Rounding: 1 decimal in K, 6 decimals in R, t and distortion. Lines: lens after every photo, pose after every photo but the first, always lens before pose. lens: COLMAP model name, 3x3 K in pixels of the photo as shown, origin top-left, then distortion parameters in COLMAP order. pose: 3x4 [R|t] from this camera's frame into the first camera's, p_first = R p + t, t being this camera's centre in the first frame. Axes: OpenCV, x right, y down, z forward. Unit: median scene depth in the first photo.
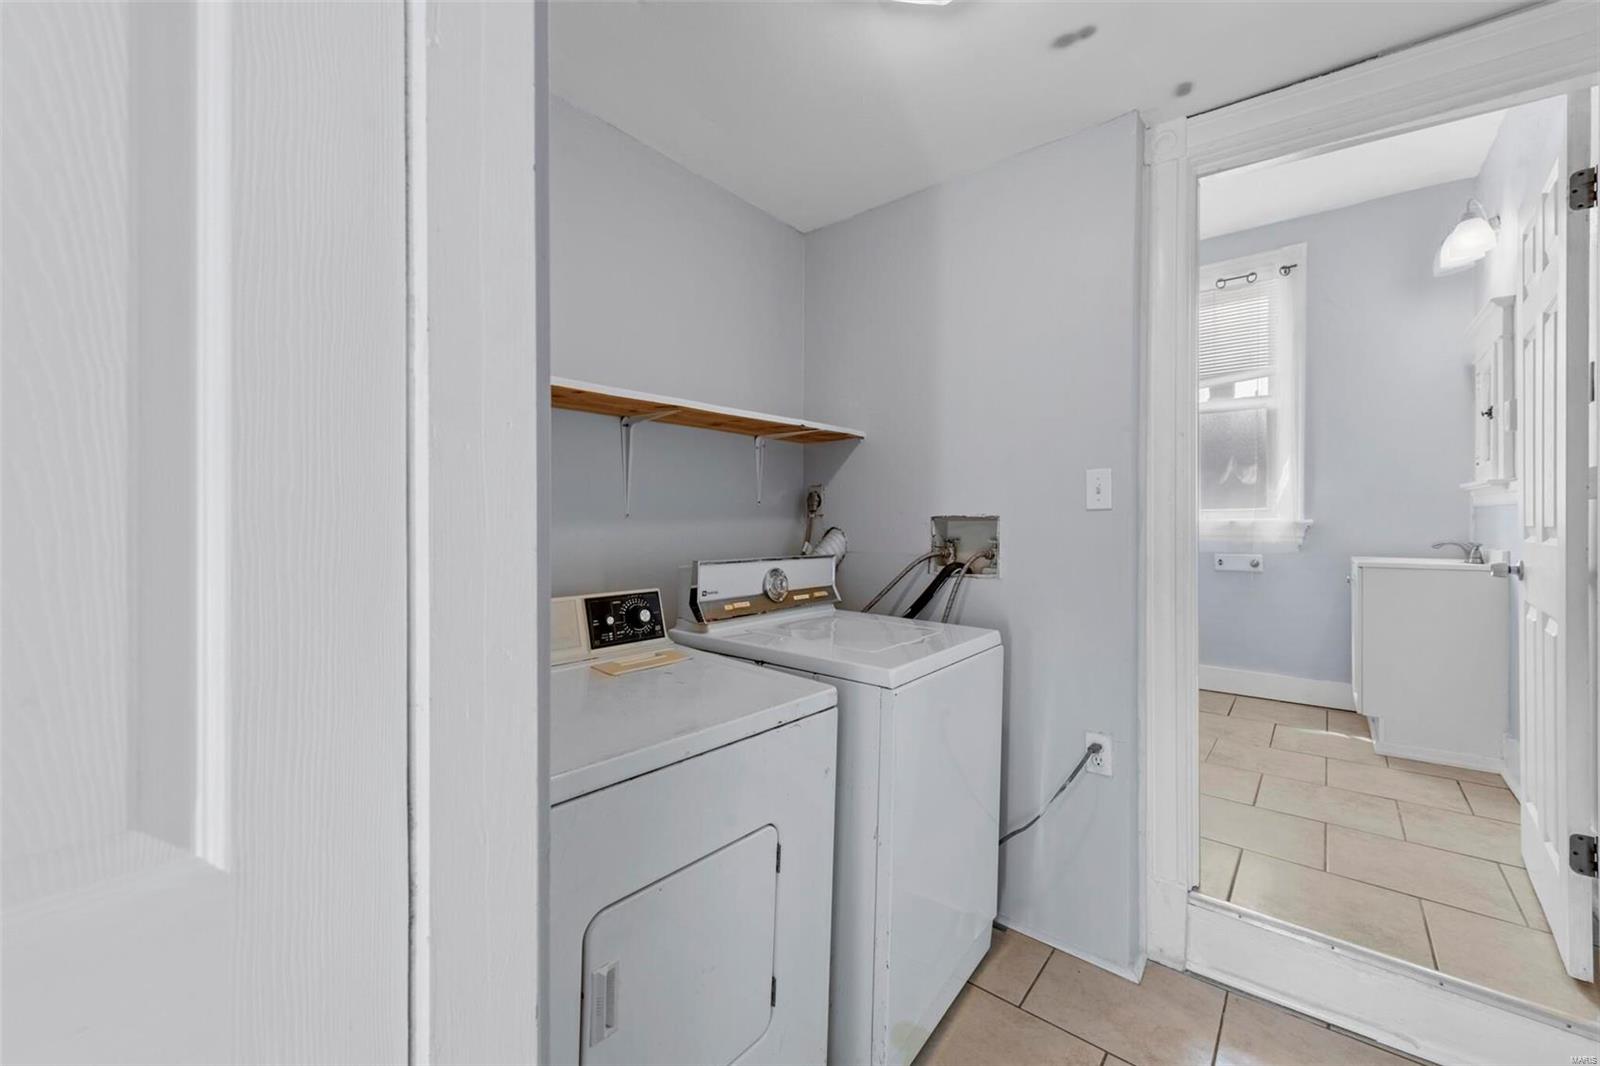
lens RADIAL K [[643.4, 0, 801.9], [0, 643.4, 525.9], [0, 0, 1]] dist [0.001760, 0.000014]
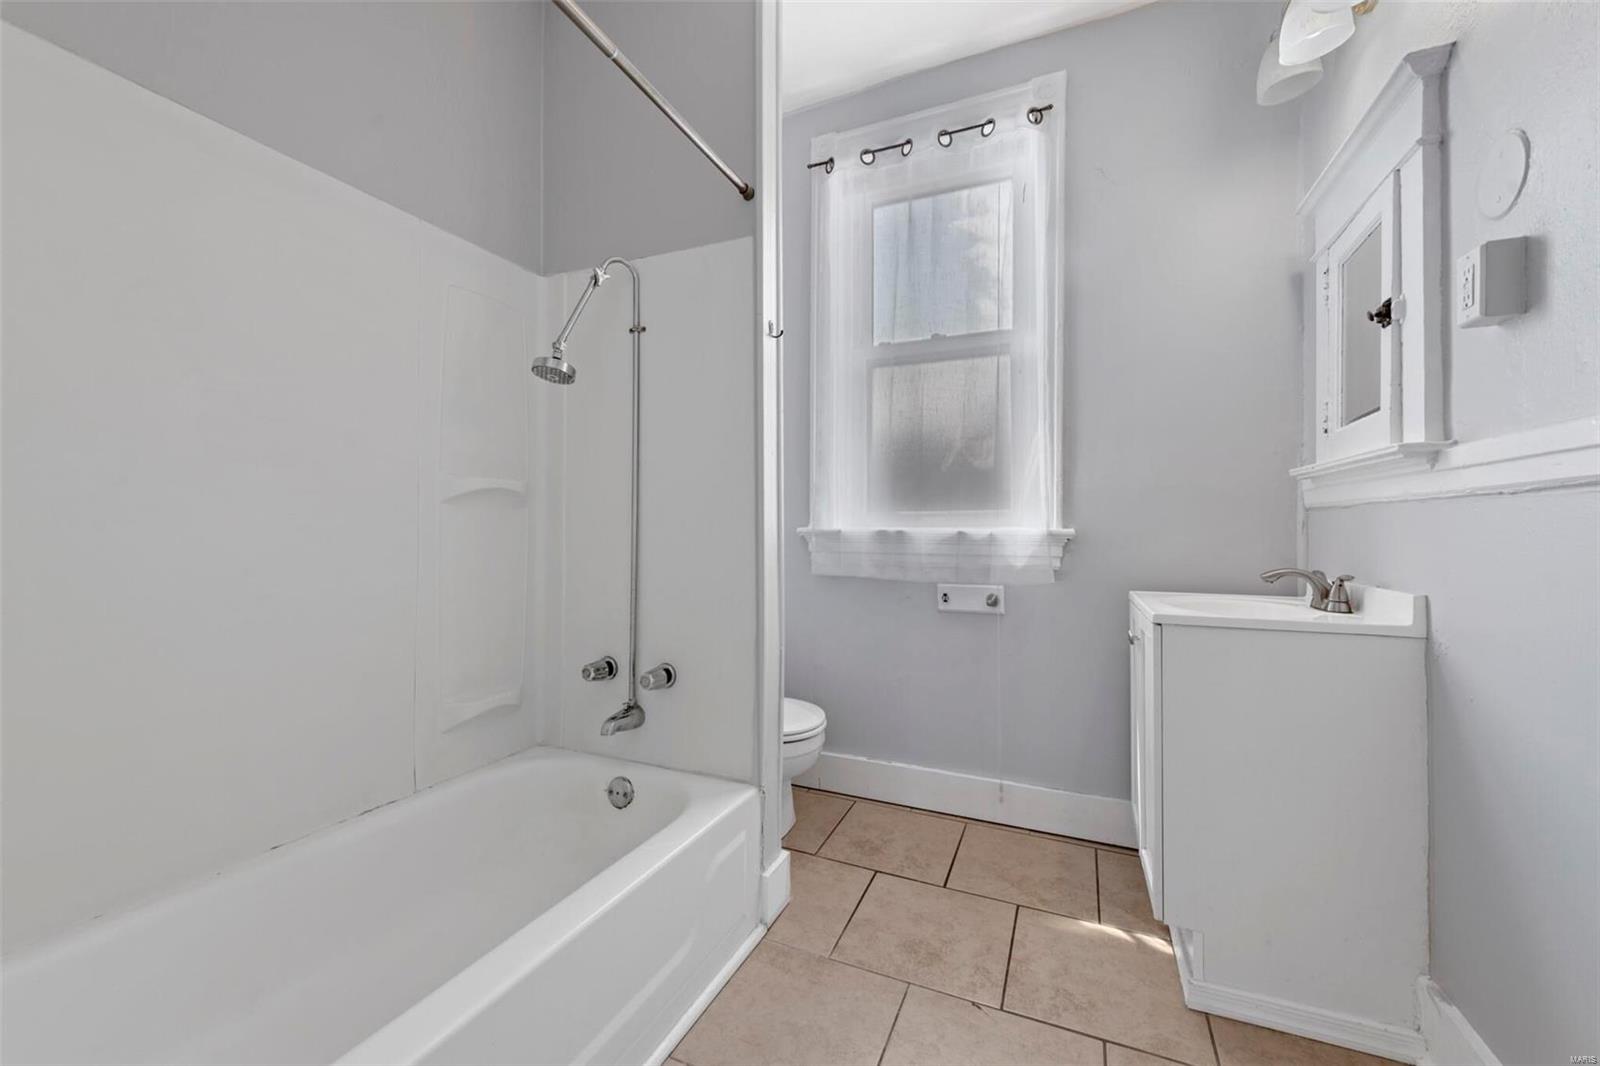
lens RADIAL K [[643.4, 0, 796.2], [0, 643.4, 530.1], [0, 0, 1]] dist [0.001760, 0.000014]
pose [[0.962913, 0.003318, 0.269790, 0.377448], [-0.001769, 0.999981, -0.005986, -0.004475], [-0.269805, 0.005287, 0.962901, 0.487145]]
